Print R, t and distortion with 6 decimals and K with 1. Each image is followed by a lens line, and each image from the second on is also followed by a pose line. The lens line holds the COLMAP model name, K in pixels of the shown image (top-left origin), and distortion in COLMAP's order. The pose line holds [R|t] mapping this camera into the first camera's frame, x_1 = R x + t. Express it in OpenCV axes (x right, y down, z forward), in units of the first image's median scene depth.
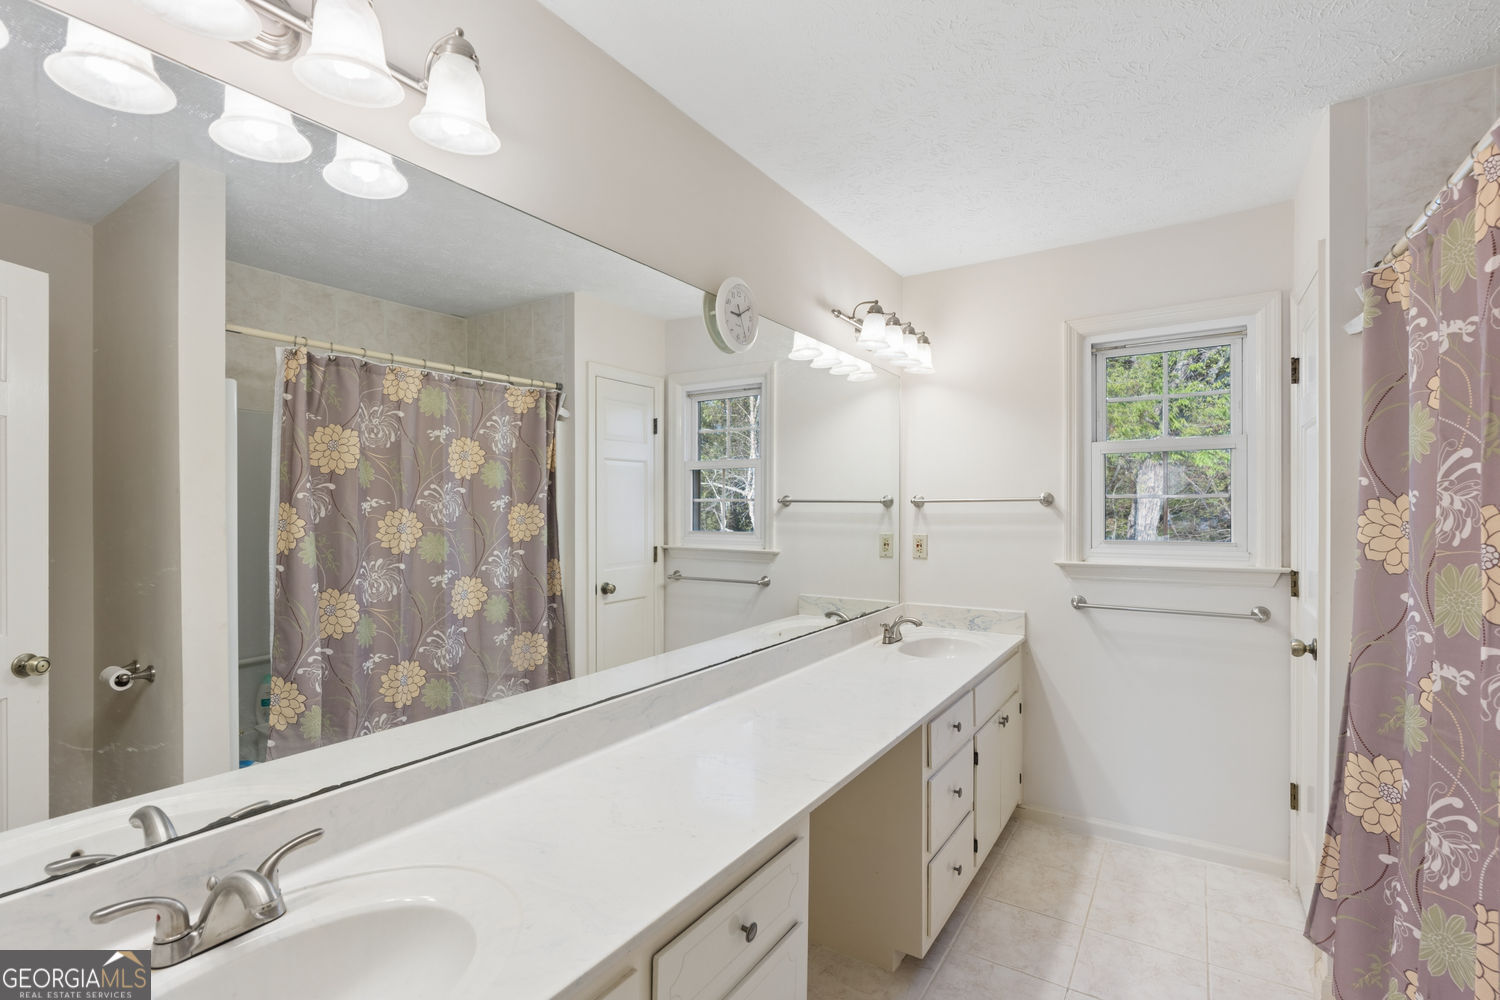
lens RADIAL K [[680.6, 0, 744.5], [0, 680.6, 516.4], [0, 0, 1]] dist [-0.002179, 0.000149]
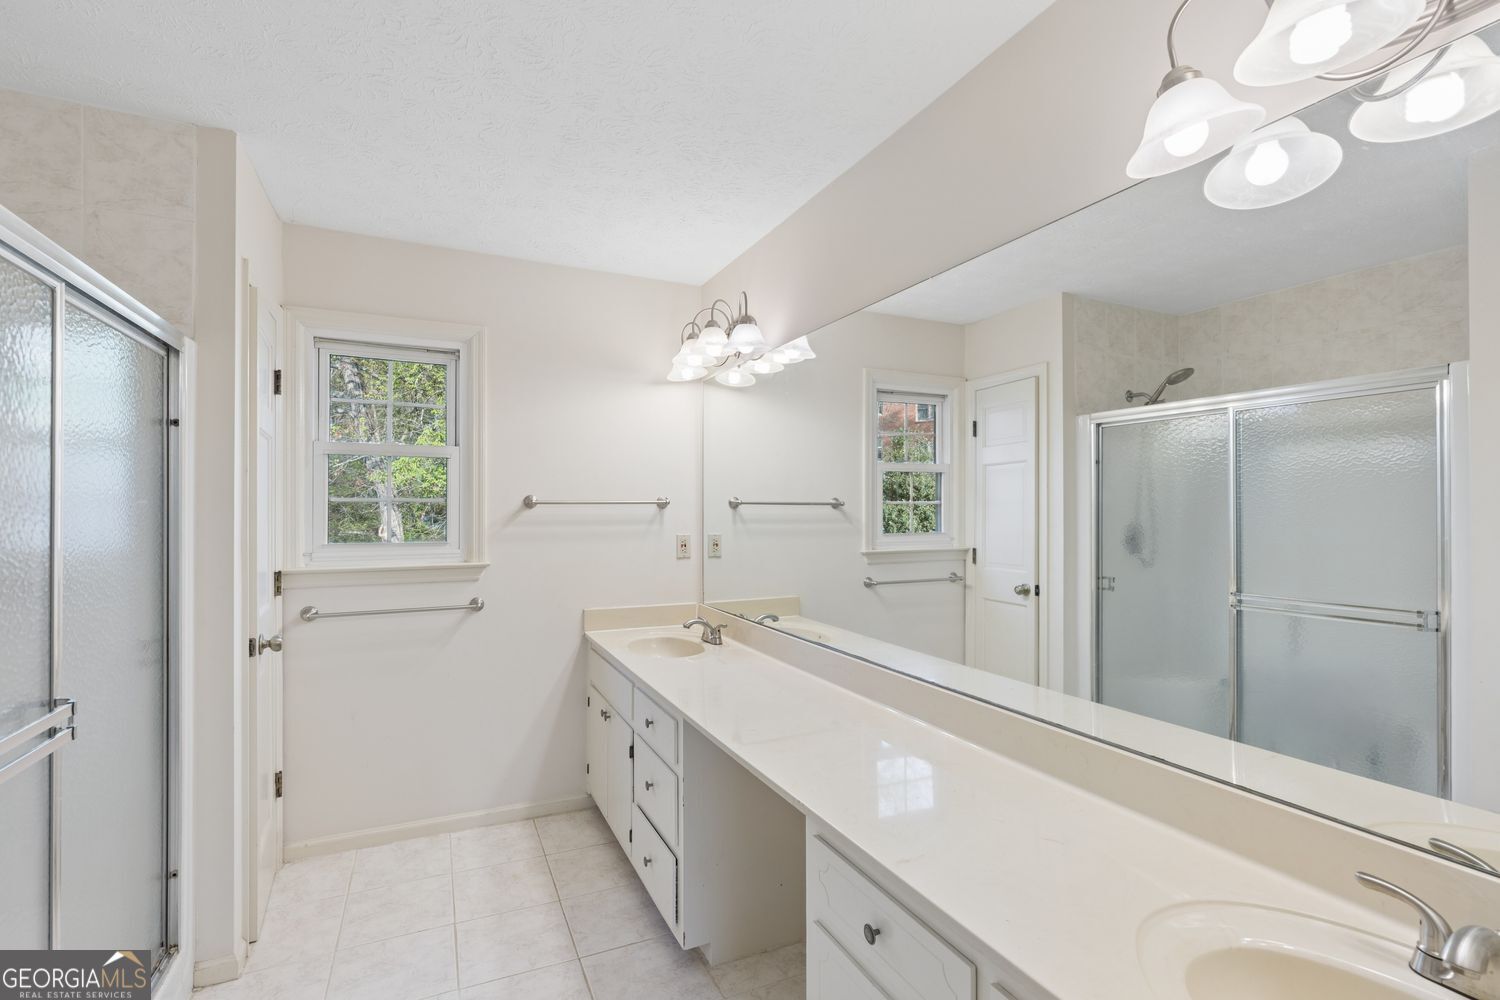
lens RADIAL K [[685.8, 0, 746.9], [0, 685.8, 497.0], [0, 0, 1]] dist [0.000217, 0.000475]
pose [[0.522637, 0.015152, 0.852421, -0.633449], [0.010317, 0.999656, -0.024095, -0.006094], [-0.852493, 0.021387, 0.522301, 0.420215]]
